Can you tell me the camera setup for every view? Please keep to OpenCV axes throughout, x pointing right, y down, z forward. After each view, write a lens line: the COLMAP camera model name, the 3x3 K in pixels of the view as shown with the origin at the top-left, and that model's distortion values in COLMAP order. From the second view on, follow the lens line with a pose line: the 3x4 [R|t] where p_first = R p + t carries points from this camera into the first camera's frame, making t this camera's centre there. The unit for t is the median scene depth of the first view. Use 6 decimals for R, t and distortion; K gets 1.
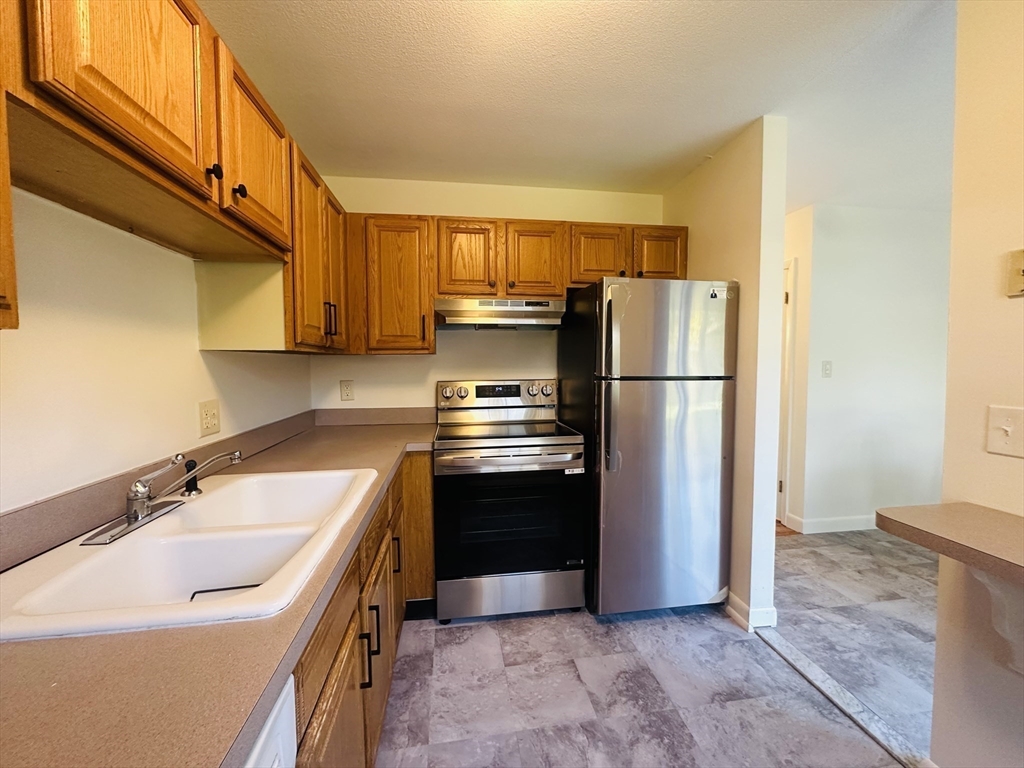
lens RADIAL K [[406.3, 0, 508.7], [0, 406.3, 384.0], [0, 0, 1]] dist [-0.006949, -0.000040]
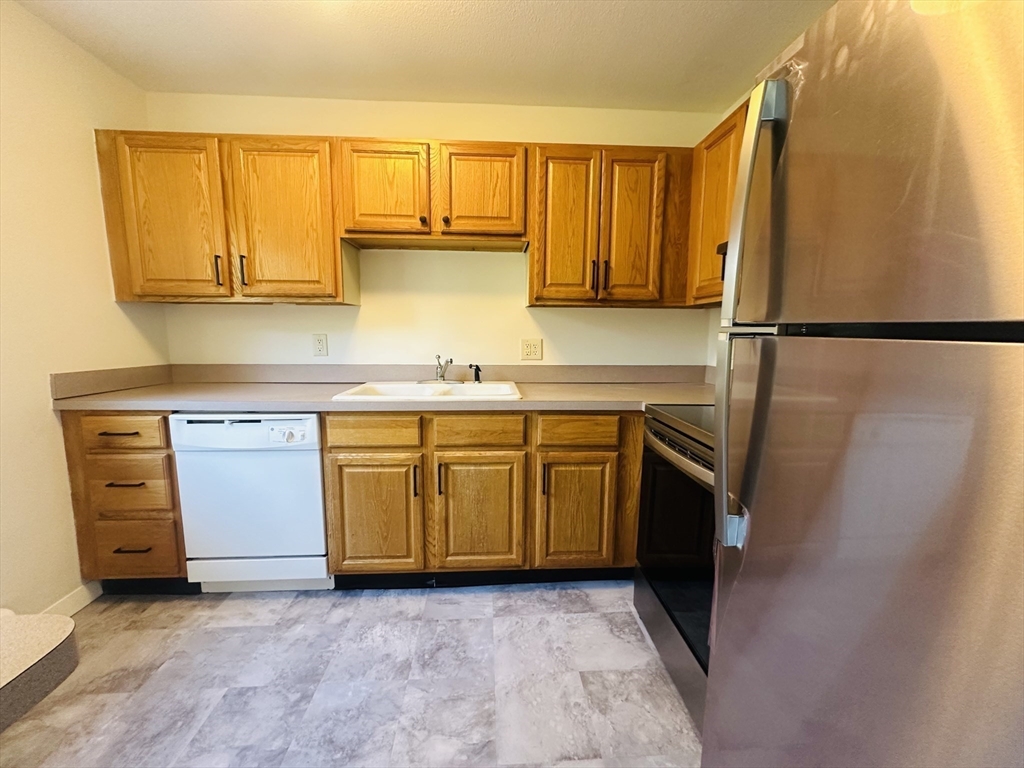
lens RADIAL K [[406.3, 0, 507.8], [0, 406.3, 382.7], [0, 0, 1]] dist [-0.006949, -0.000040]
pose [[-0.092034, 0.130767, -0.987132, 0.827822], [-0.058244, 0.988935, 0.136436, 0.001980], [0.994051, 0.070051, -0.083399, 0.968918]]
